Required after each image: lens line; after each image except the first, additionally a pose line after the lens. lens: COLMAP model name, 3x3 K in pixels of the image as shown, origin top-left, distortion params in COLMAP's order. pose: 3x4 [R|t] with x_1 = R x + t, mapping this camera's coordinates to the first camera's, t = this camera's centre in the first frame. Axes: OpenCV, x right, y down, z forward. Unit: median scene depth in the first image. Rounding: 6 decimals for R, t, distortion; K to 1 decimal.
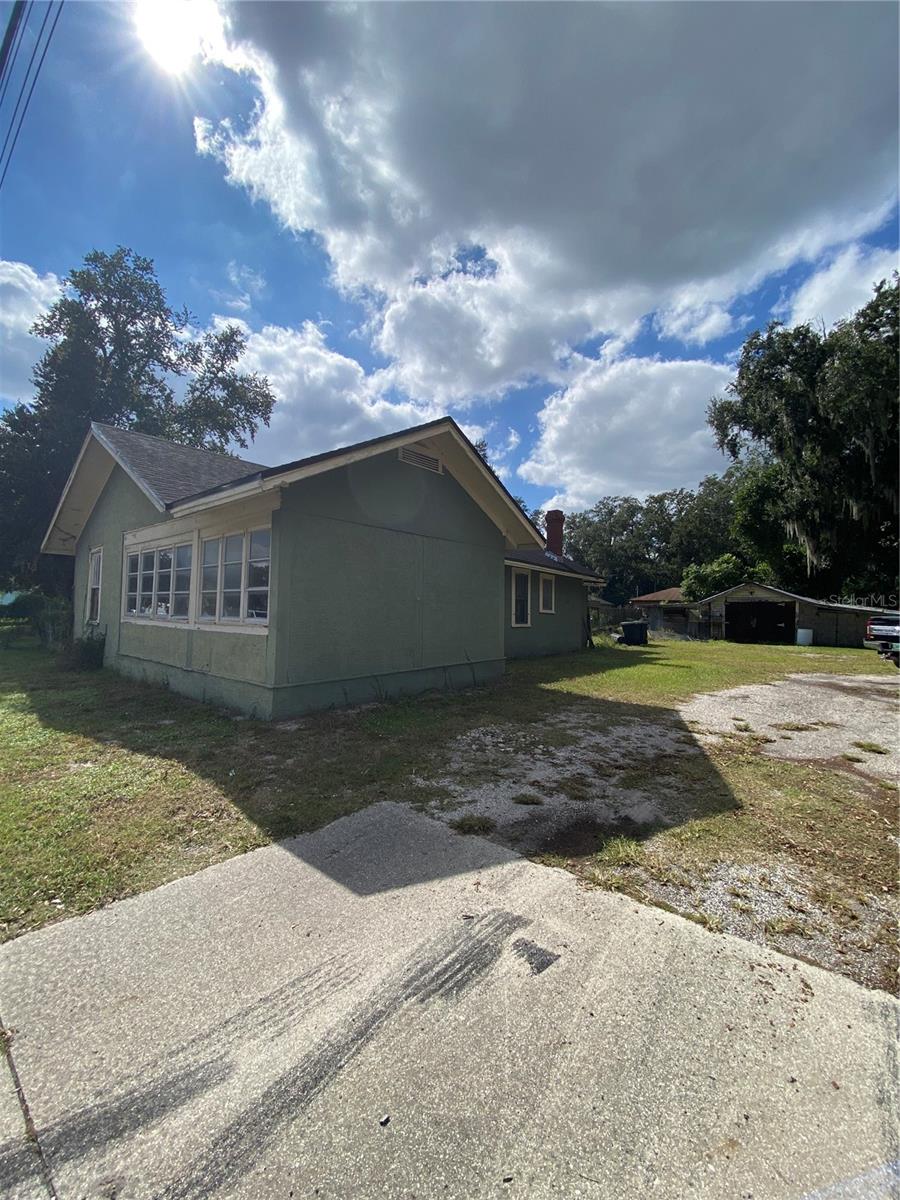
lens RADIAL K [[448.8, 0, 450.4], [0, 448.8, 609.2], [0, 0, 1]] dist [-0.029798, -0.003283]
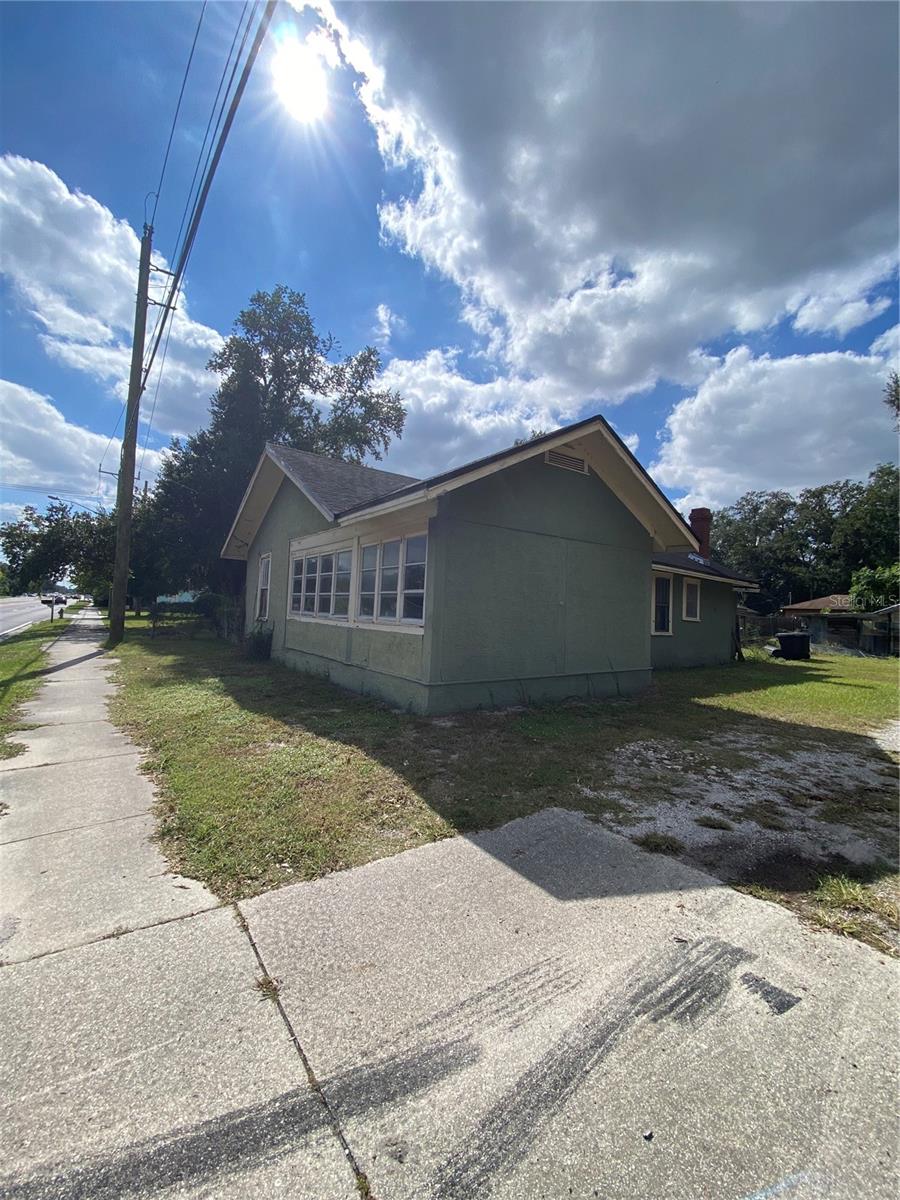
lens RADIAL K [[448.8, 0, 444.7], [0, 448.8, 610.1], [0, 0, 1]] dist [-0.029798, -0.003283]
pose [[0.969971, 0.020715, -0.242337, -0.147532], [-0.021993, 0.999755, -0.002570, 0.000260], [0.242224, 0.007823, 0.970189, -0.023441]]
